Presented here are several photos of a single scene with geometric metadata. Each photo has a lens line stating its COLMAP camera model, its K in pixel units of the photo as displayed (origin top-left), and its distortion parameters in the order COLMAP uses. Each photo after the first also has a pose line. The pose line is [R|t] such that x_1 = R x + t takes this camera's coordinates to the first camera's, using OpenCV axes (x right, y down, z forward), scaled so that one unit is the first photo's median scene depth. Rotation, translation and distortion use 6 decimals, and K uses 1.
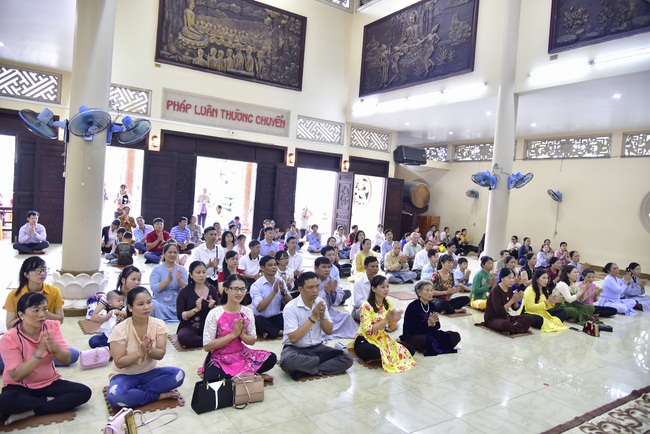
lens RADIAL K [[435.0, 0, 325.0], [0, 435.0, 217.0], [0, 0, 1]] dist [-0.044217, 0.001590]
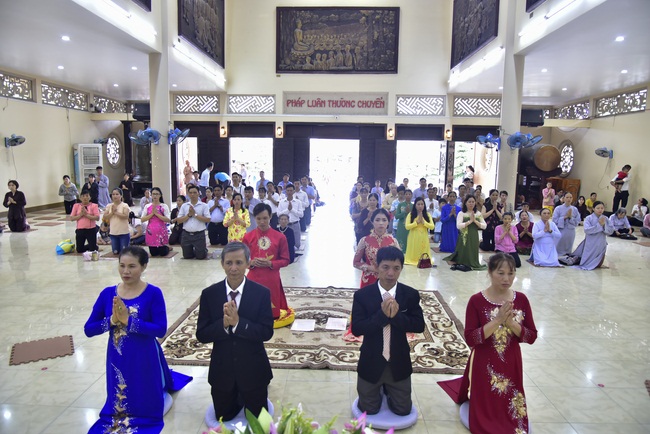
lens RADIAL K [[439.8, 0, 325.0], [0, 439.8, 217.0], [0, 0, 1]] dist [-0.040772, 0.001754]
pose [[0.822171, 0.017889, -0.568960, 0.476300], [0.018479, 0.998140, 0.058087, 0.020156], [0.568941, -0.058272, 0.820311, -0.088105]]
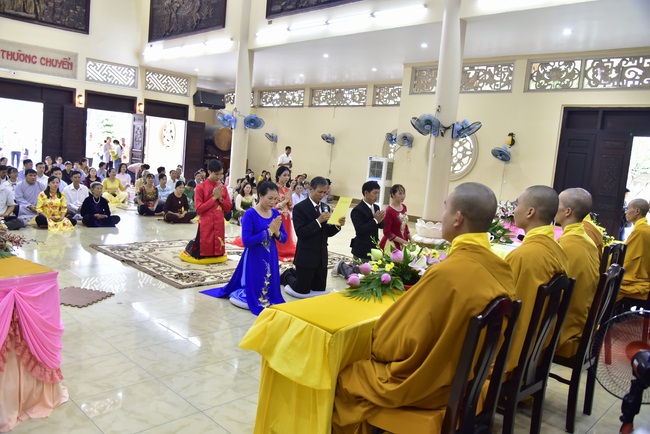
lens RADIAL K [[502.7, 0, 314.6], [0, 502.7, 216.9], [0, 0, 1]] dist [-0.038388, 0.004300]
pose [[0.977510, -0.015615, 0.210312, 0.228728], [-0.003088, 0.996088, 0.088310, 0.041114], [-0.210869, -0.086973, 0.973638, -0.327859]]
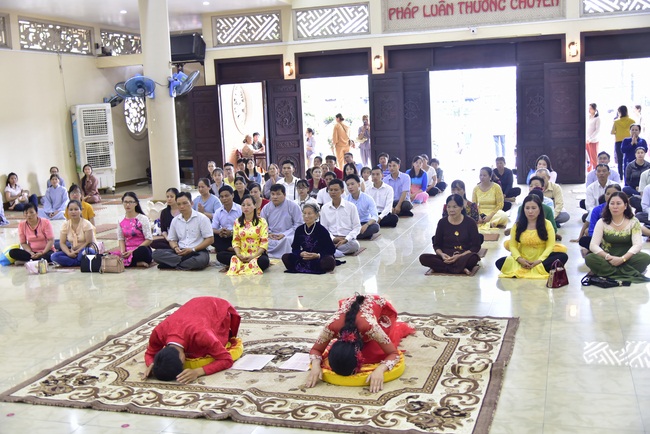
lens RADIAL K [[761.6, 0, 325.0], [0, 761.6, 217.0], [0, 0, 1]] dist [-0.030561, -0.010130]
pose [[0.631529, 0.003210, -0.775345, 0.599444], [0.061426, 0.996641, 0.054159, 0.032605], [0.772915, -0.081830, 0.629211, -0.026345]]
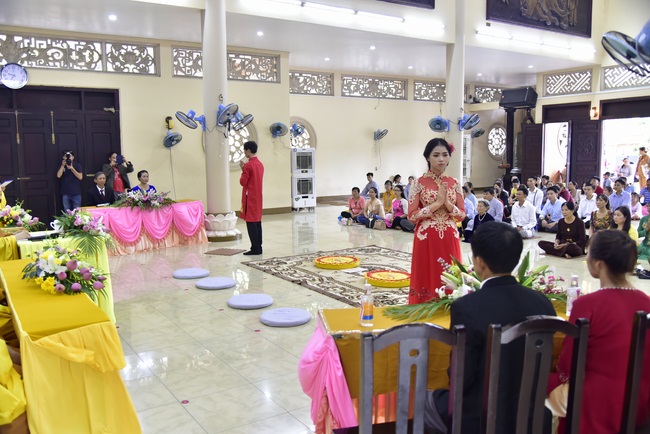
lens RADIAL K [[554.1, 0, 325.0], [0, 554.1, 217.0], [0, 0, 1]] dist [-0.051827, 0.000655]
pose [[-0.002661, 0.041010, -0.999155, 0.814461], [-0.030586, 0.998688, 0.041072, 0.054490], [0.999529, 0.030669, -0.001403, 0.164569]]
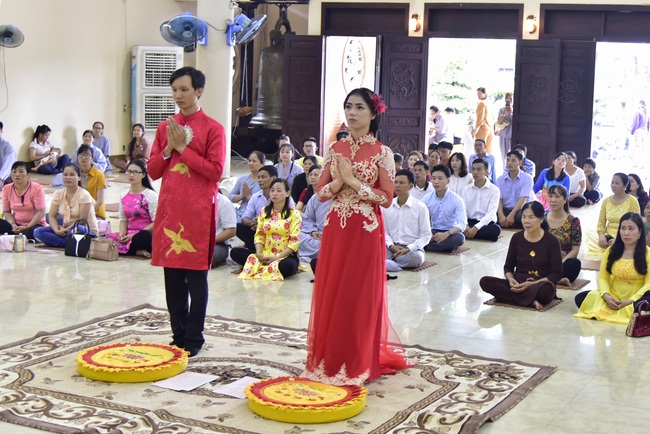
lens RADIAL K [[1041.5, 0, 434.3], [0, 1041.5, 175.0], [0, 0, 1]] dist [-0.051363, 0.044015]
pose [[0.566527, 0.024182, -0.823688, 0.681477], [-0.035027, 0.999373, 0.005248, 0.035863], [0.823298, 0.025878, 0.567019, 0.027836]]
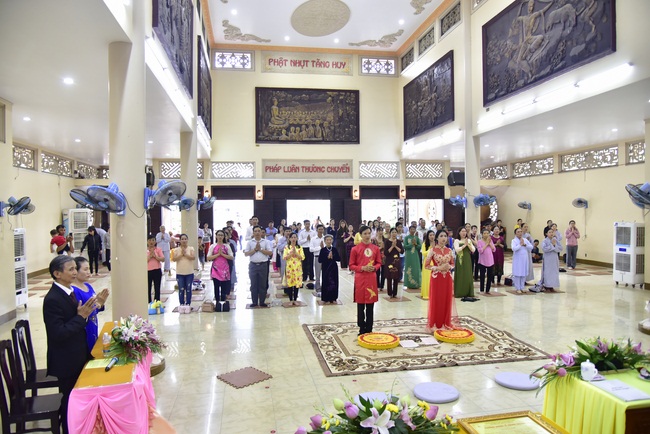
lens RADIAL K [[430.0, 0, 325.0], [0, 430.0, 217.0], [0, 0, 1]] dist [-0.042772, 0.002318]
pose [[0.918174, -0.076991, -0.388625, 0.369856], [0.060175, 0.996656, -0.055279, 0.007755], [0.391582, 0.027370, 0.919736, -0.293296]]
